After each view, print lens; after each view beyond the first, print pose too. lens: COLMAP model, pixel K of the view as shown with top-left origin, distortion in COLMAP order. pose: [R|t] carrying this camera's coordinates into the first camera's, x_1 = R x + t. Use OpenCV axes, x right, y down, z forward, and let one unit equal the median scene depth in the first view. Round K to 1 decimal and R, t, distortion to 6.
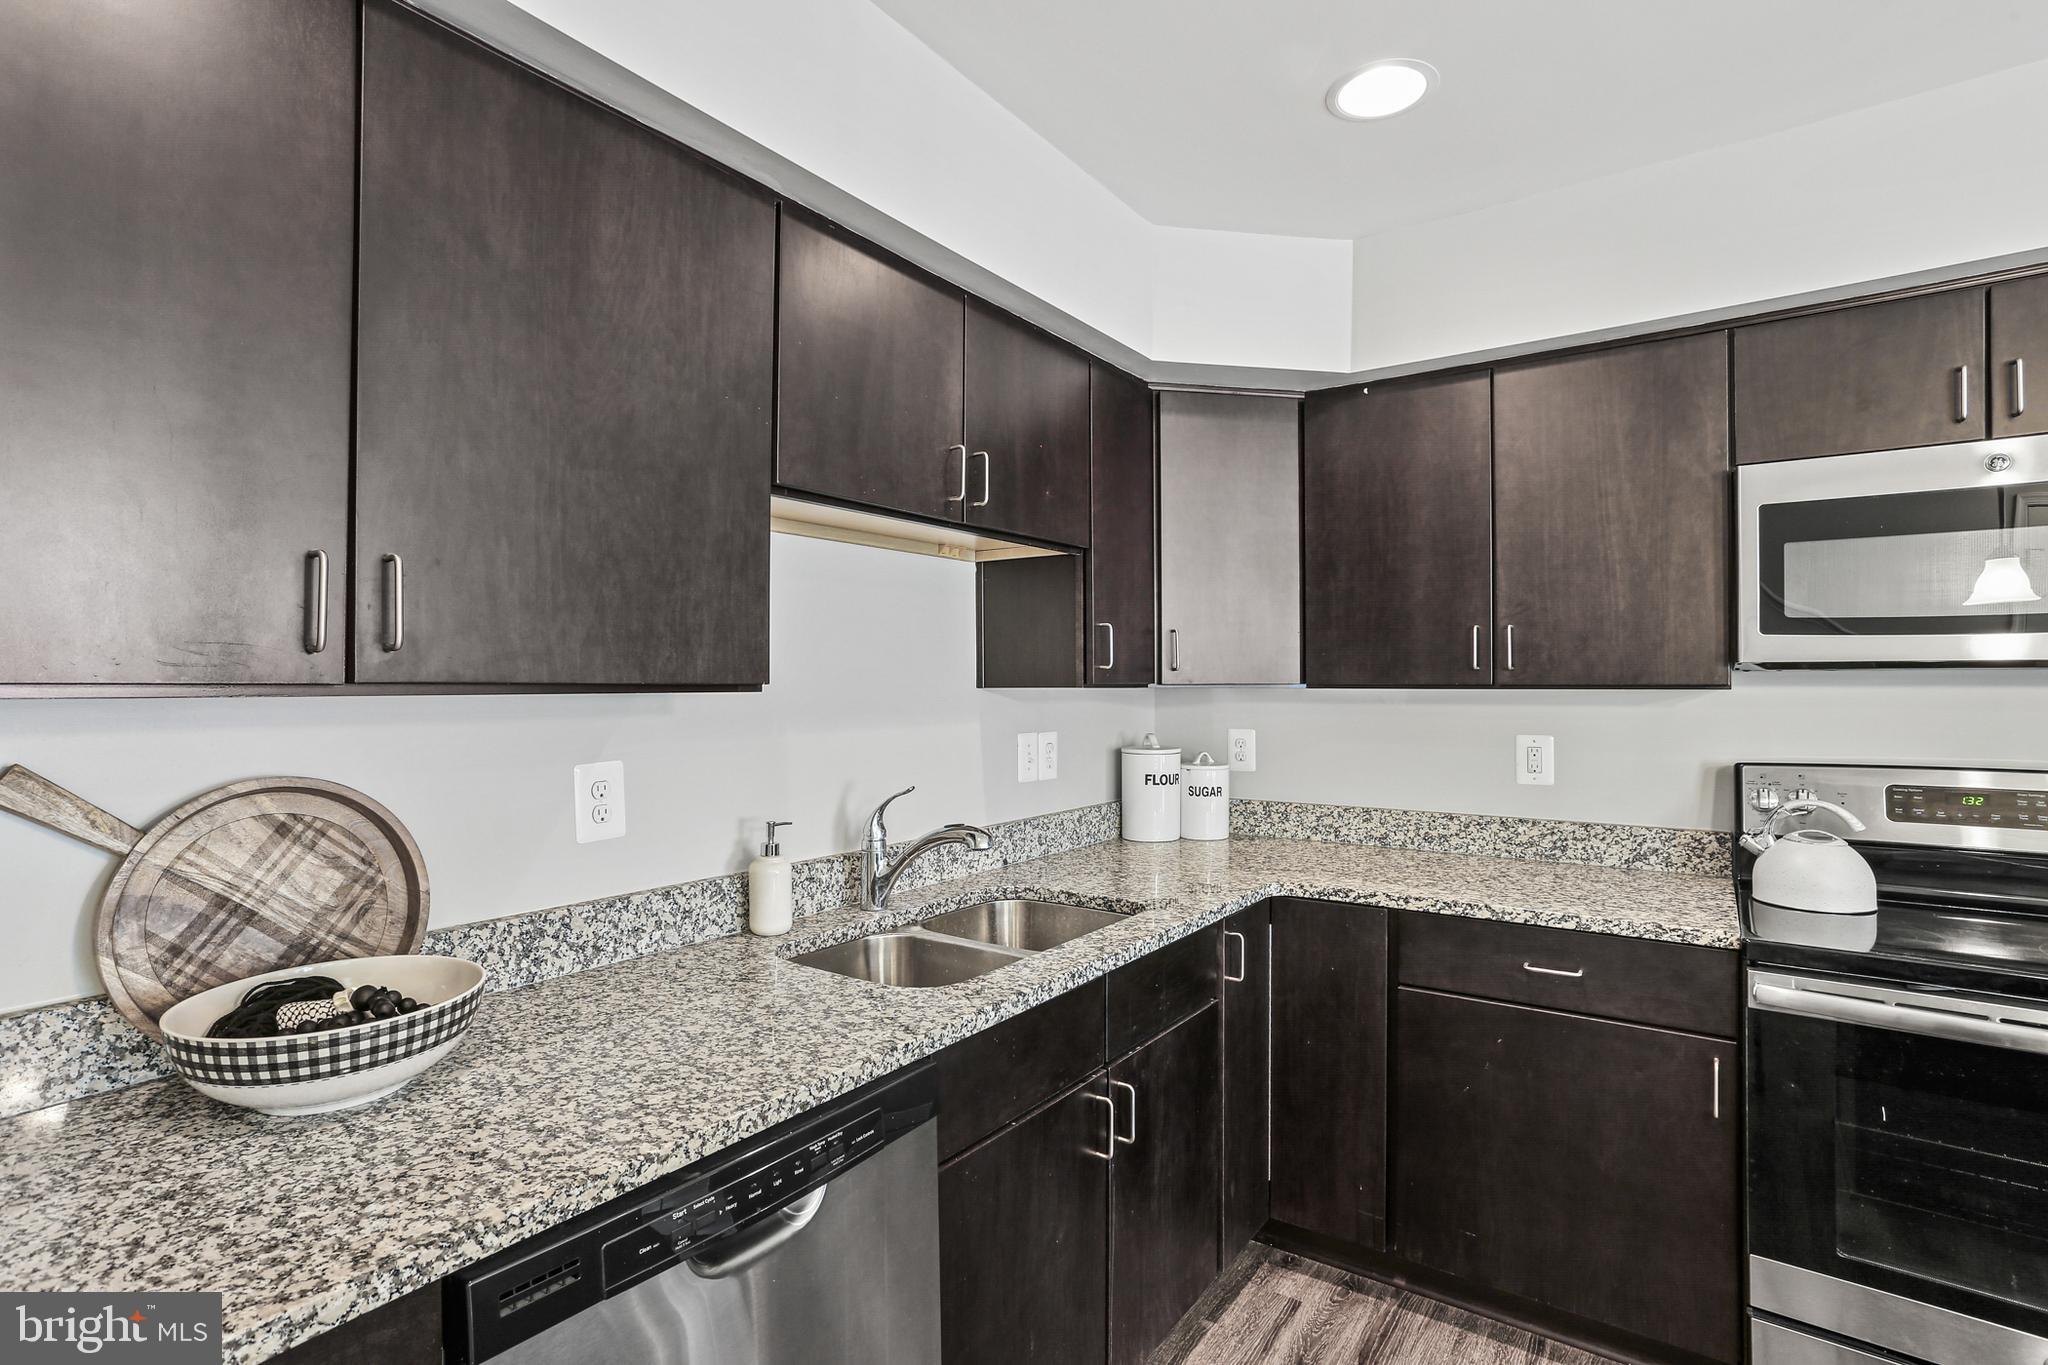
lens RADIAL K [[986.0, 0, 1028.2], [0, 986.0, 682.2], [0, 0, 1]] dist [-0.011741, 0.000493]
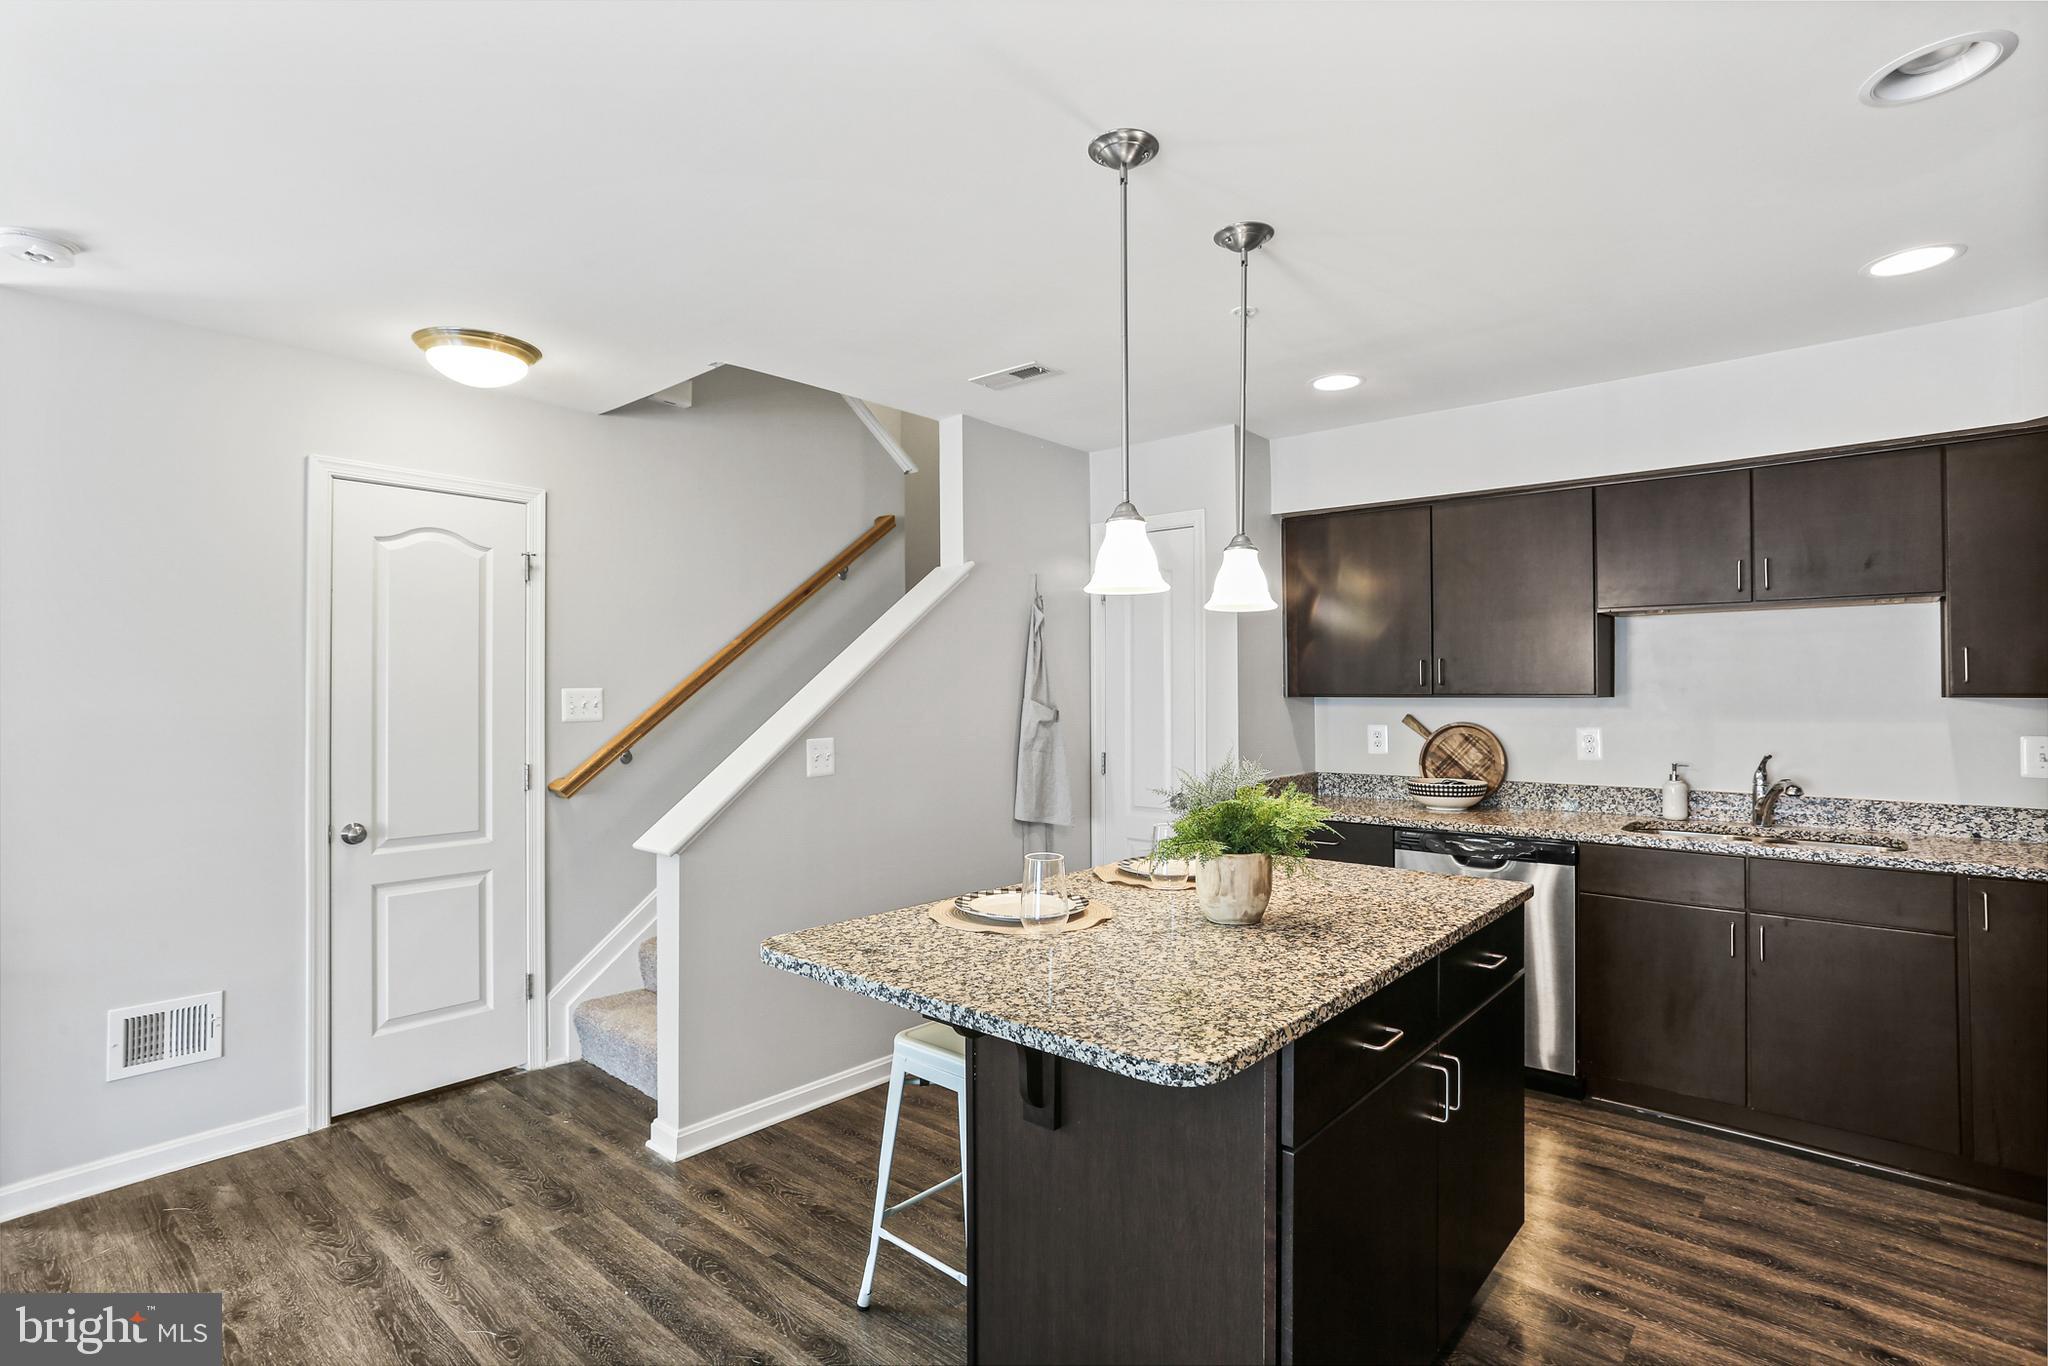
lens RADIAL K [[986.0, 0, 1027.1], [0, 986.0, 686.6], [0, 0, 1]] dist [-0.011741, 0.000493]
pose [[-0.087323, -0.007947, -0.996148, 2.609363], [0.004903, 0.999953, -0.008407, -0.003243], [0.996168, -0.005618, -0.087279, -0.171441]]
